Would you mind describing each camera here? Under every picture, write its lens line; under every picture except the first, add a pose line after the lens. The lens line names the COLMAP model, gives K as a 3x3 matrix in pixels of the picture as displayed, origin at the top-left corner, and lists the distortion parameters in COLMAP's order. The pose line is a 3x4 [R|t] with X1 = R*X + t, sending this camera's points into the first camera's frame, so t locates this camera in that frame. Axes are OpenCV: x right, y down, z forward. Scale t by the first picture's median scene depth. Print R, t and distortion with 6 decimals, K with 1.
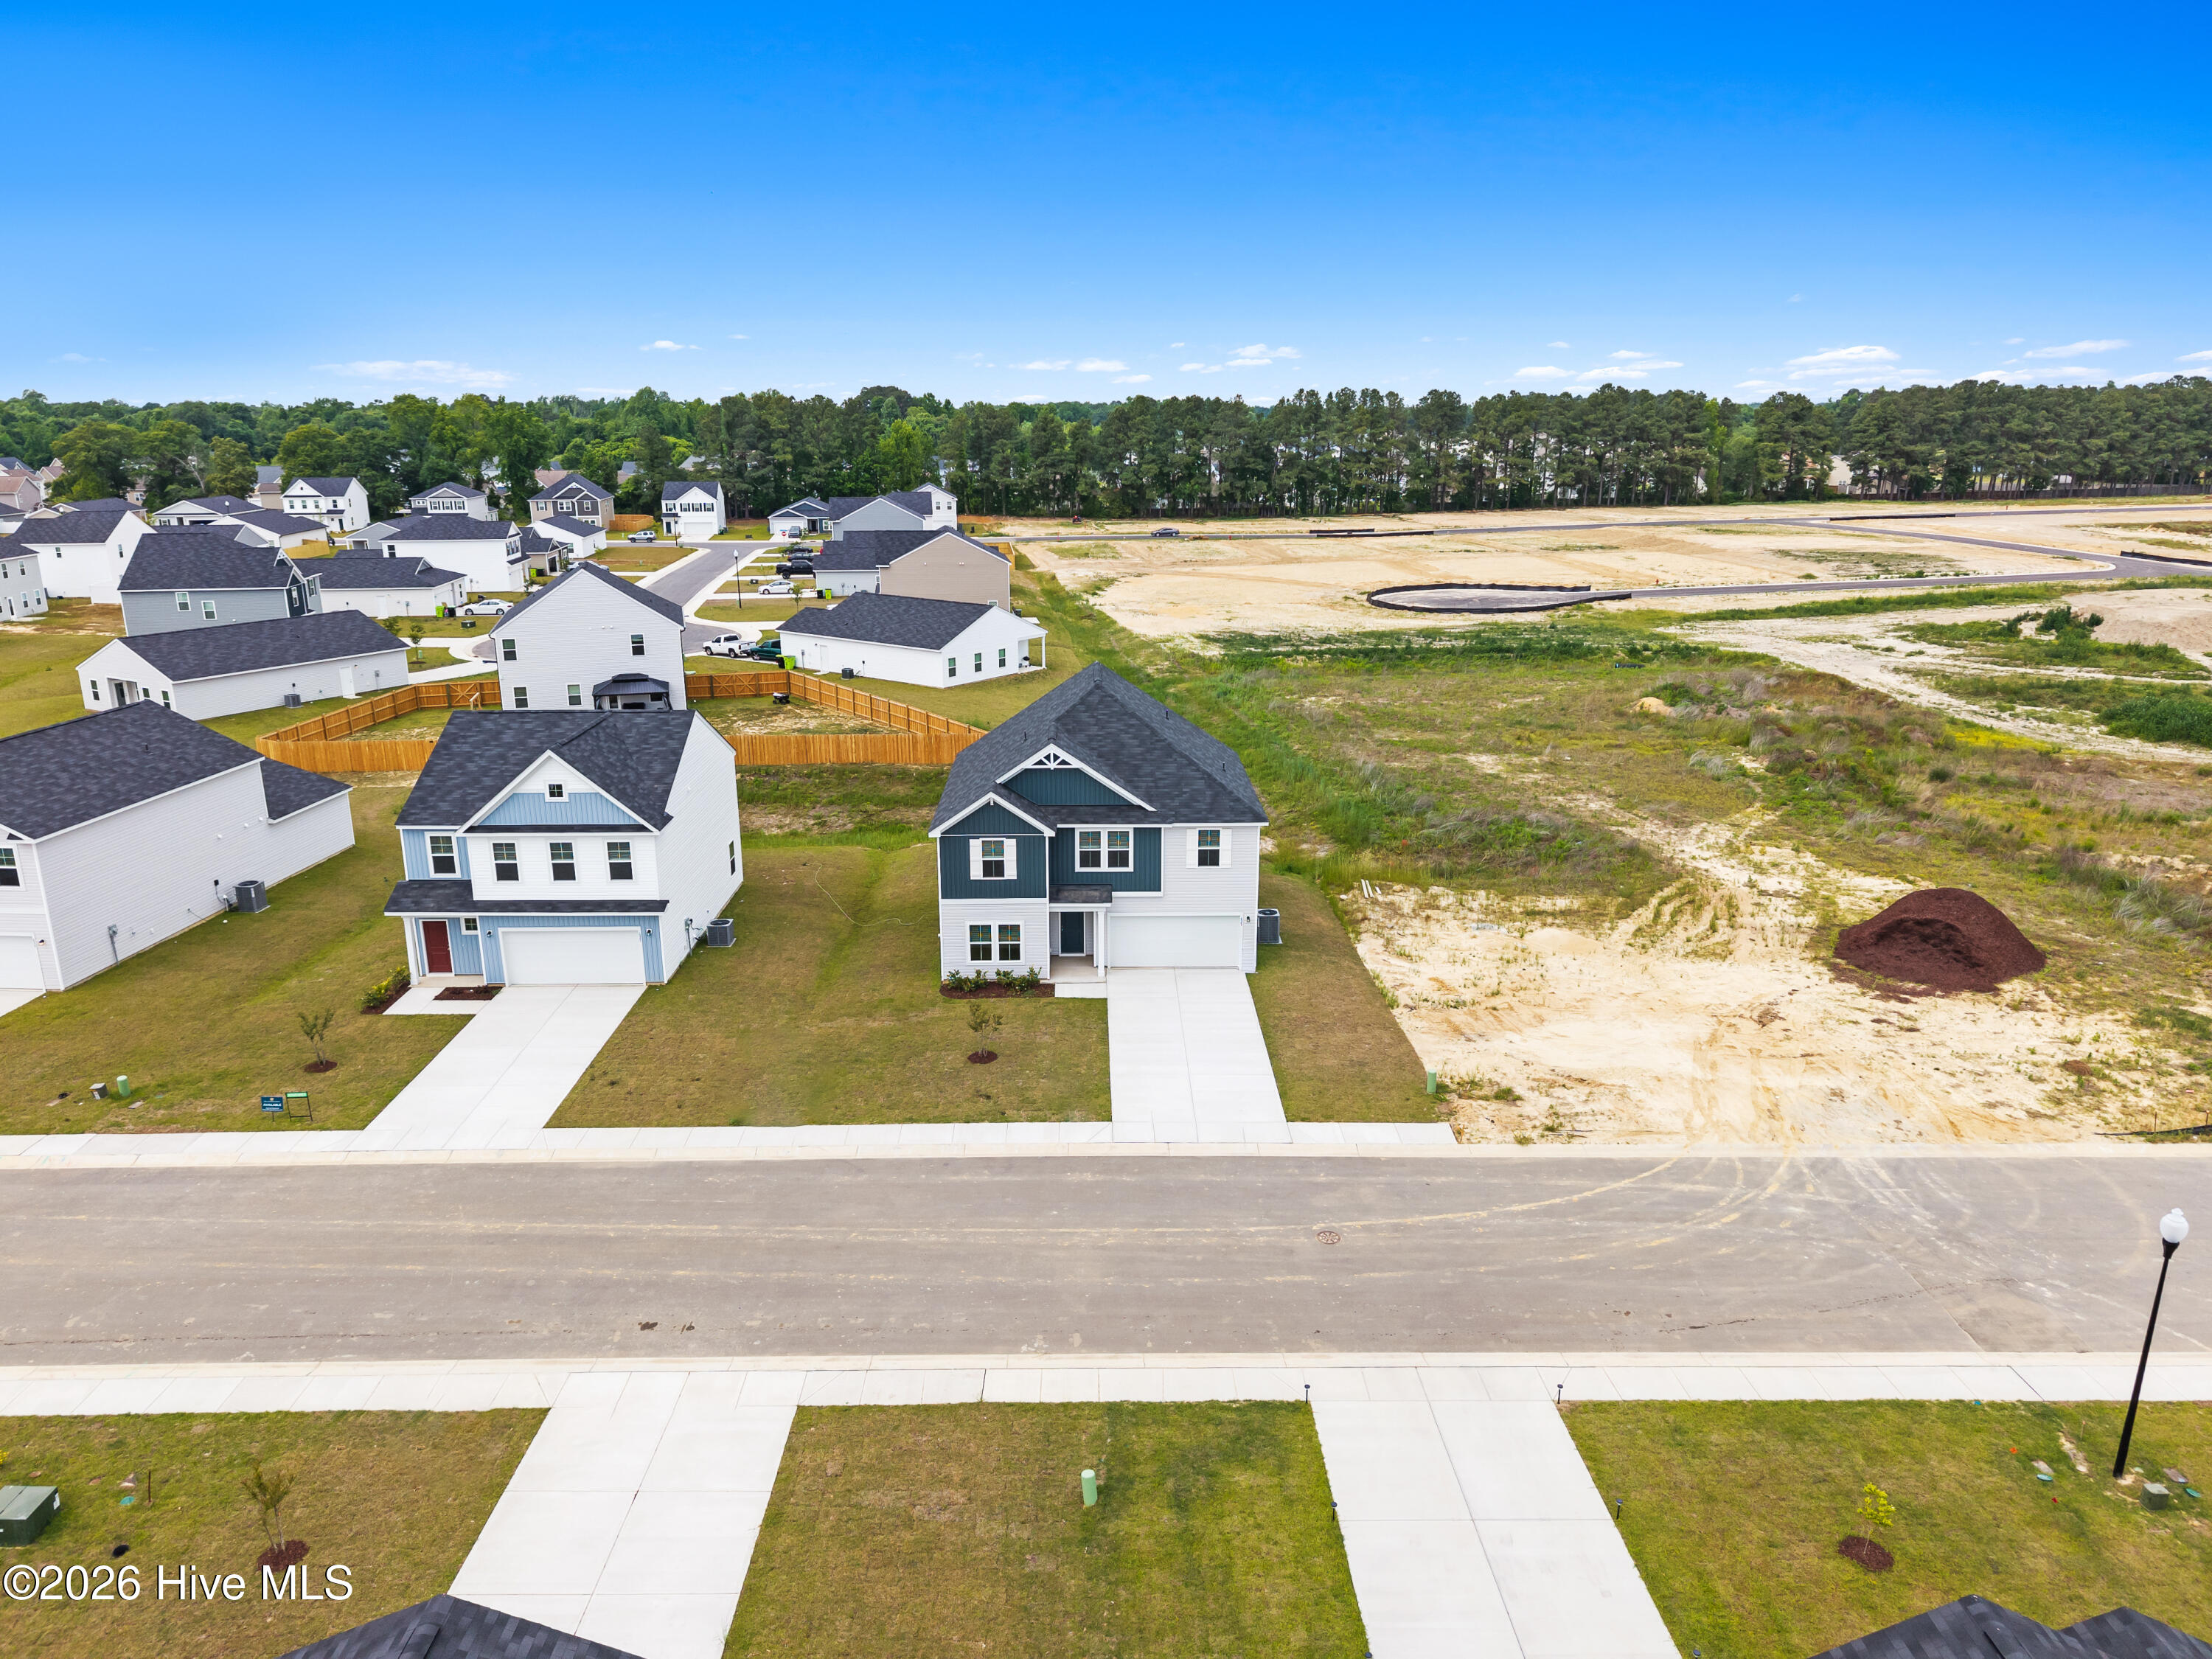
lens RADIAL K [[1480.6, 0, 1111.6], [0, 1480.6, 833.4], [0, 0, 1]] dist [0.066025, -0.097867]
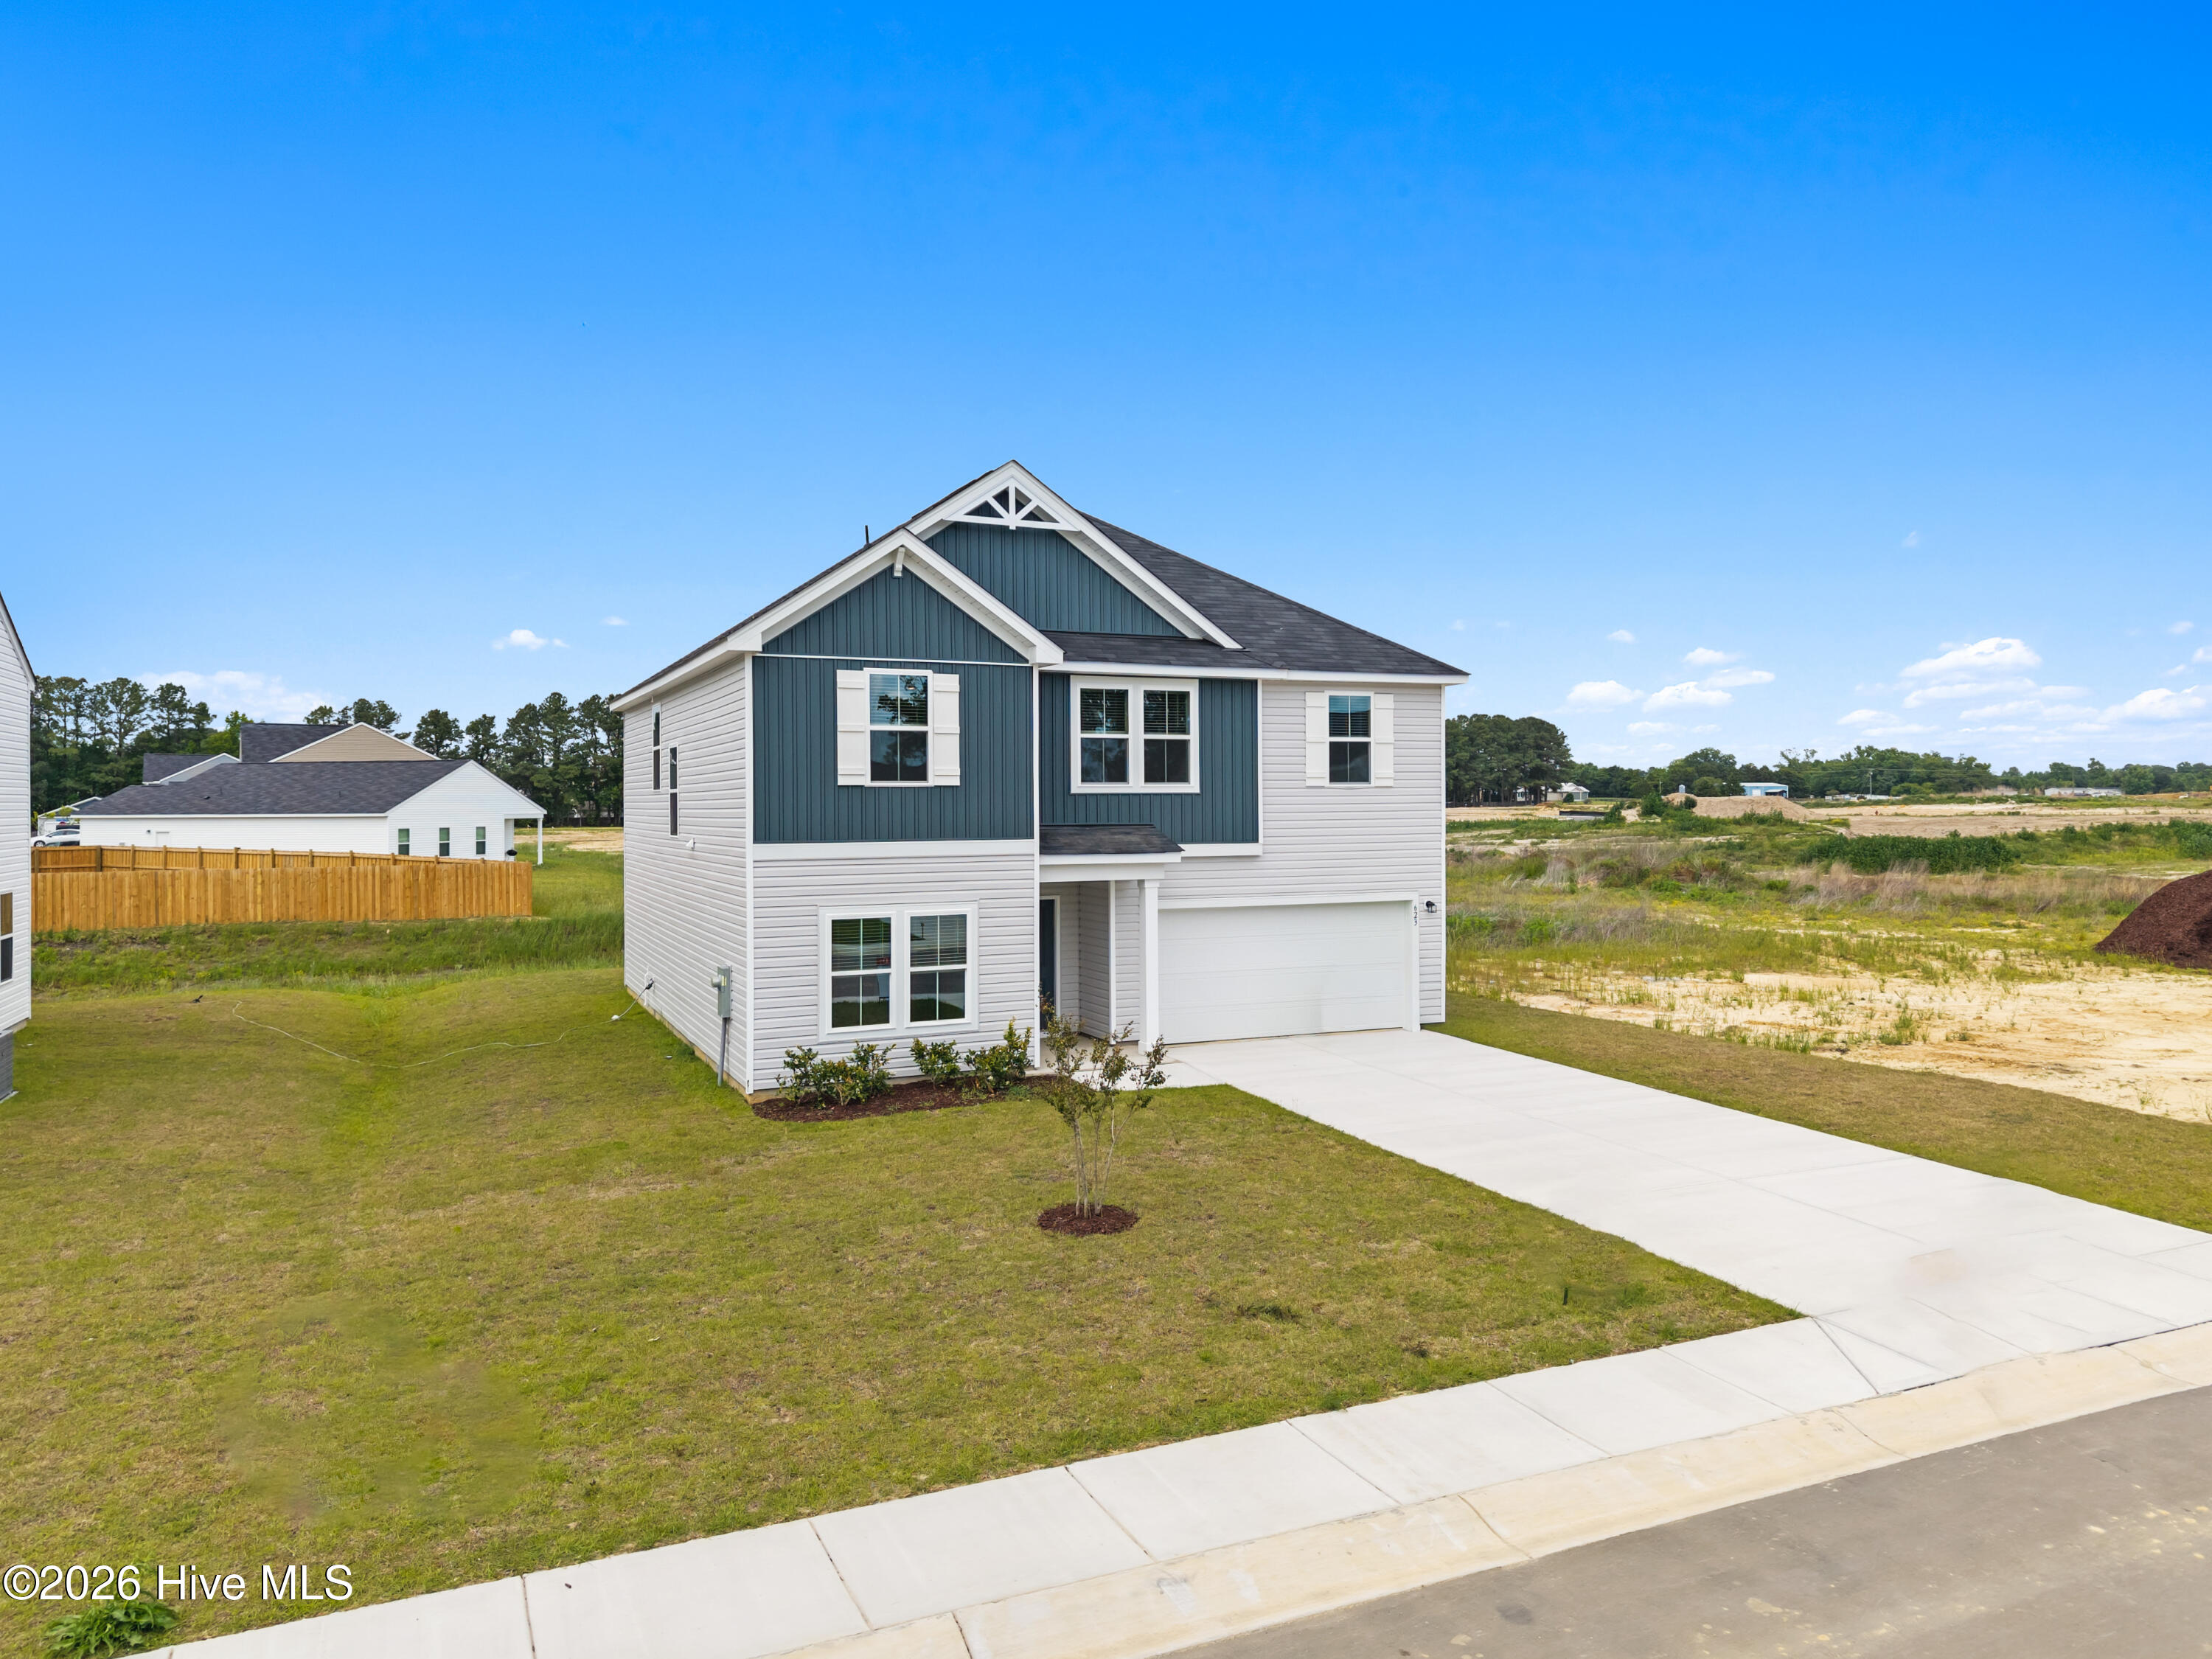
lens RADIAL K [[1480.6, 0, 1111.6], [0, 1480.6, 833.4], [0, 0, 1]] dist [0.066025, -0.097867]
pose [[0.916617, -0.010521, 0.399628, -0.174309], [0.110637, 0.967284, -0.228300, 0.128777], [-0.384152, 0.253477, 0.887793, 0.643561]]
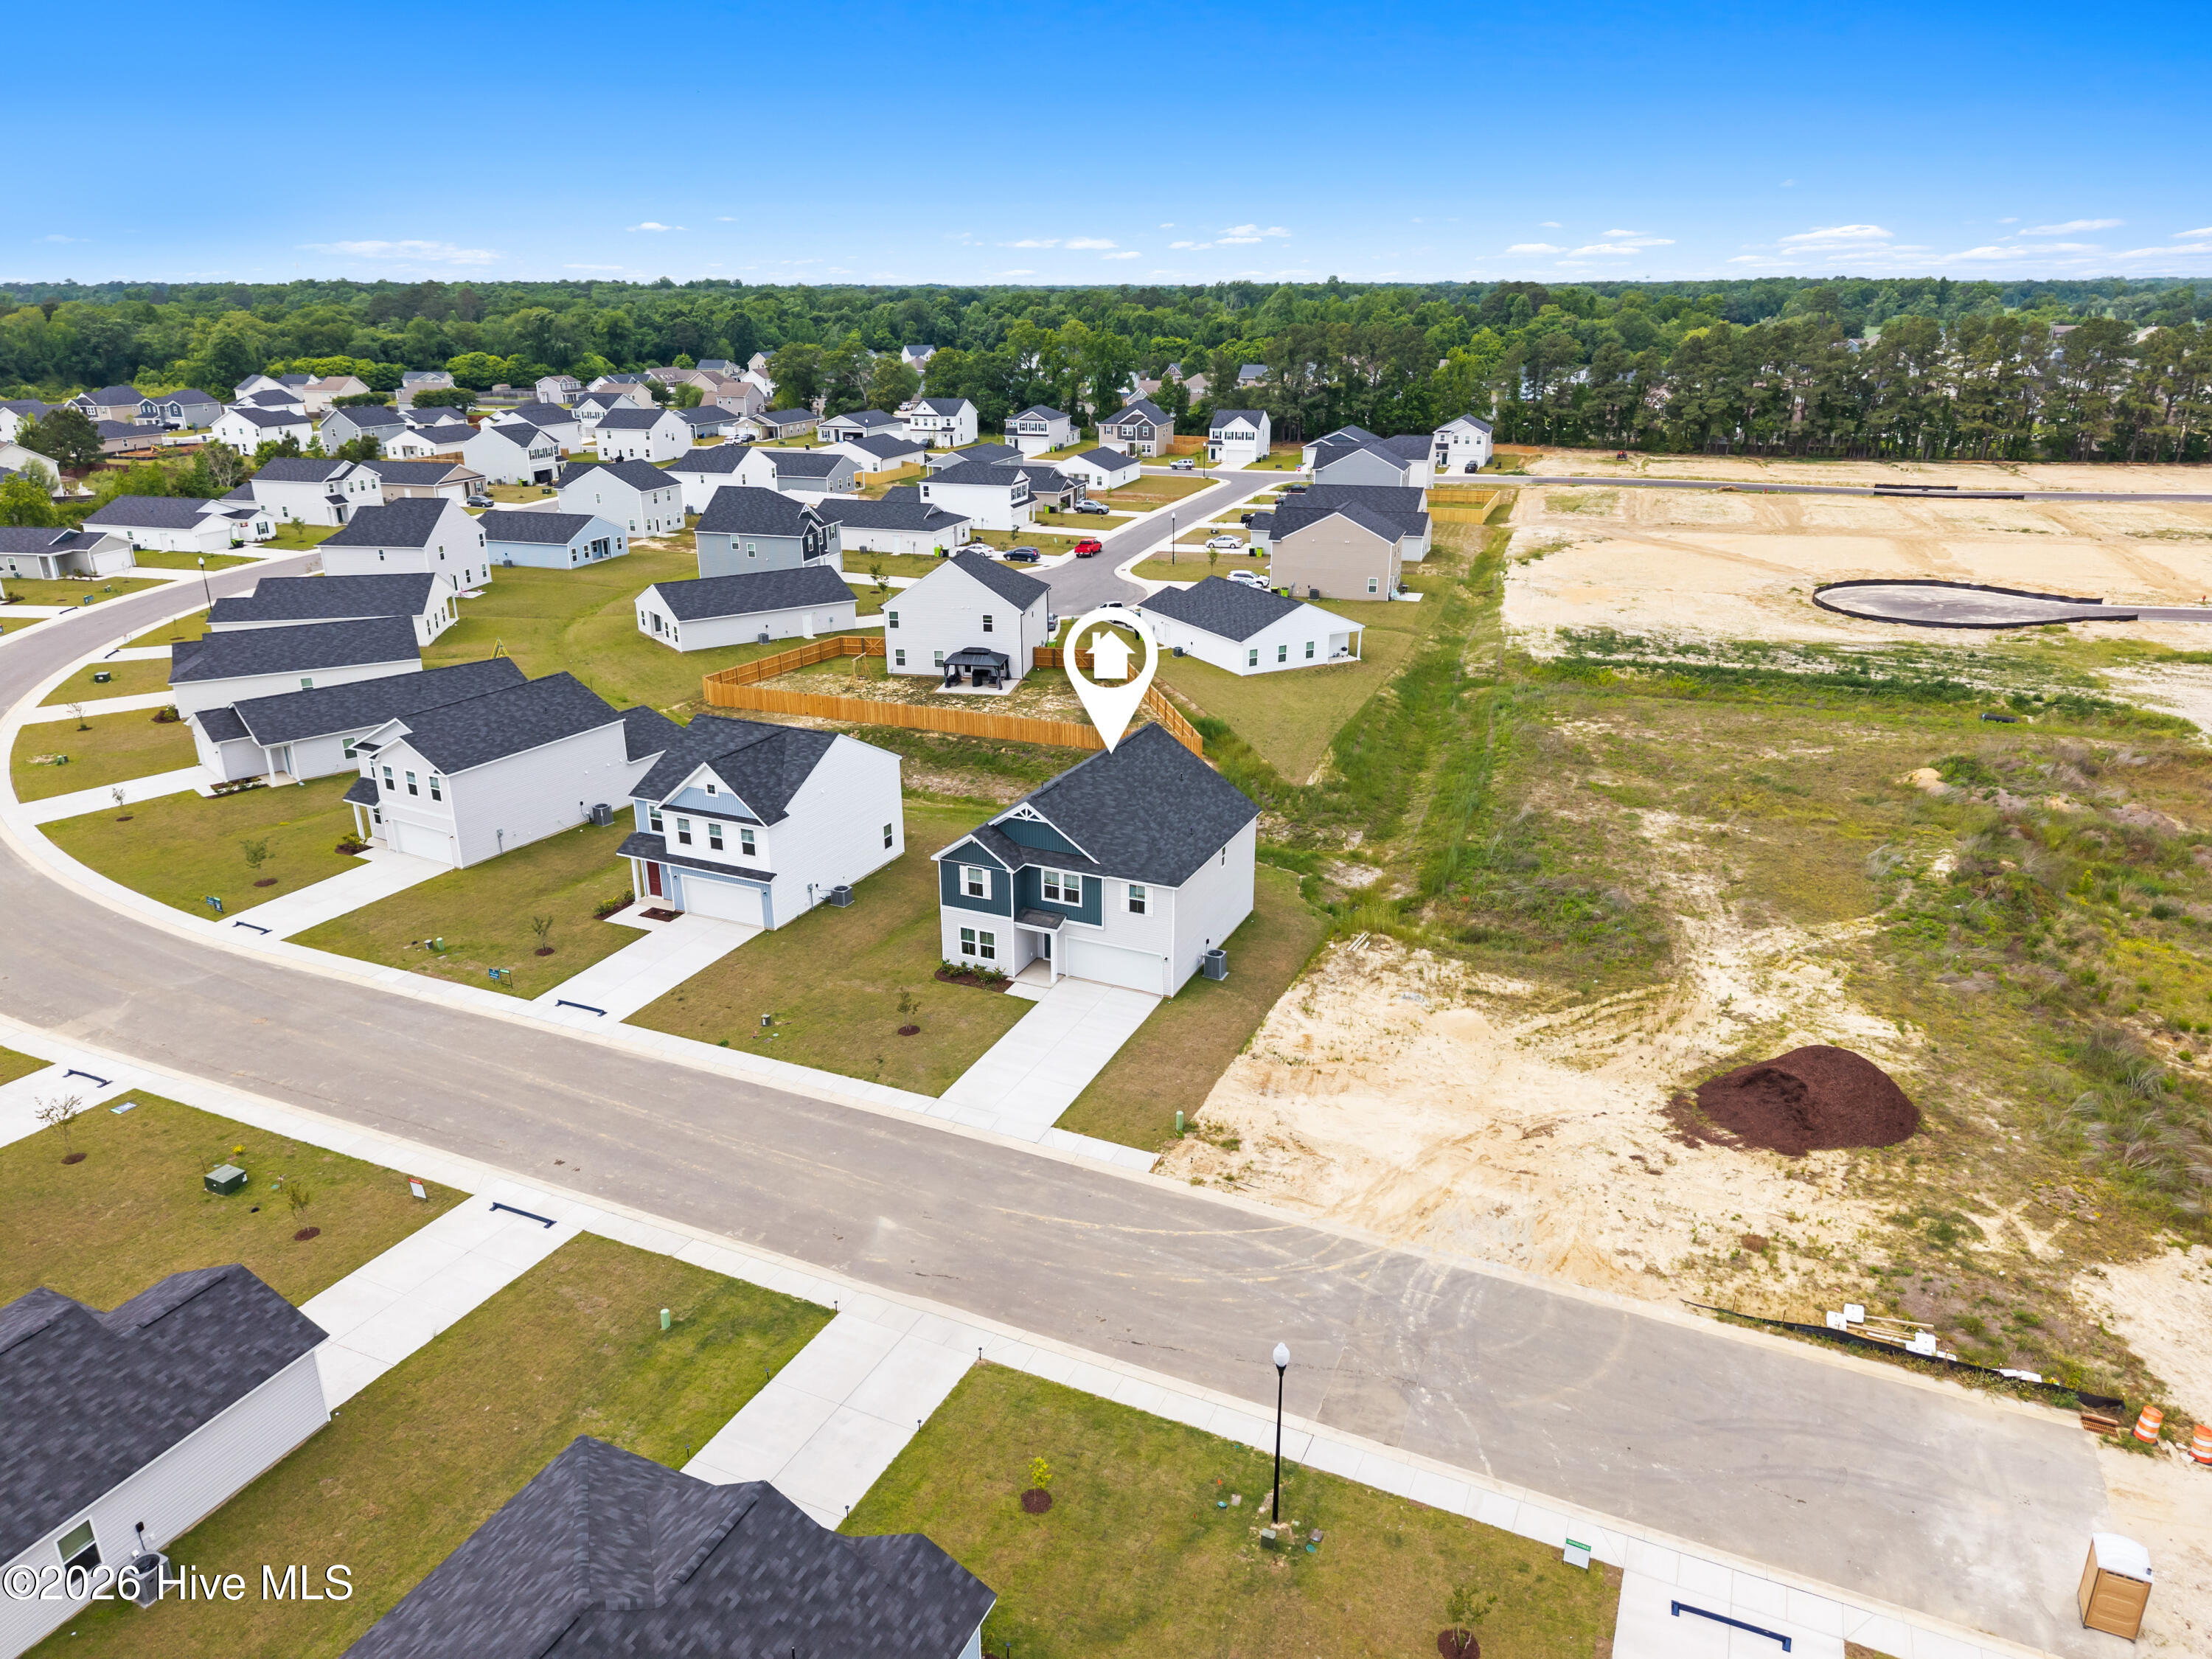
lens RADIAL K [[1480.6, 0, 1111.6], [0, 1480.6, 833.4], [0, 0, 1]] dist [0.066025, -0.097867]
pose [[0.903424, 0.148395, -0.402248, 0.543680], [-0.115422, 0.987735, 0.105158, -0.175271], [0.412919, -0.048574, 0.909471, -0.150778]]
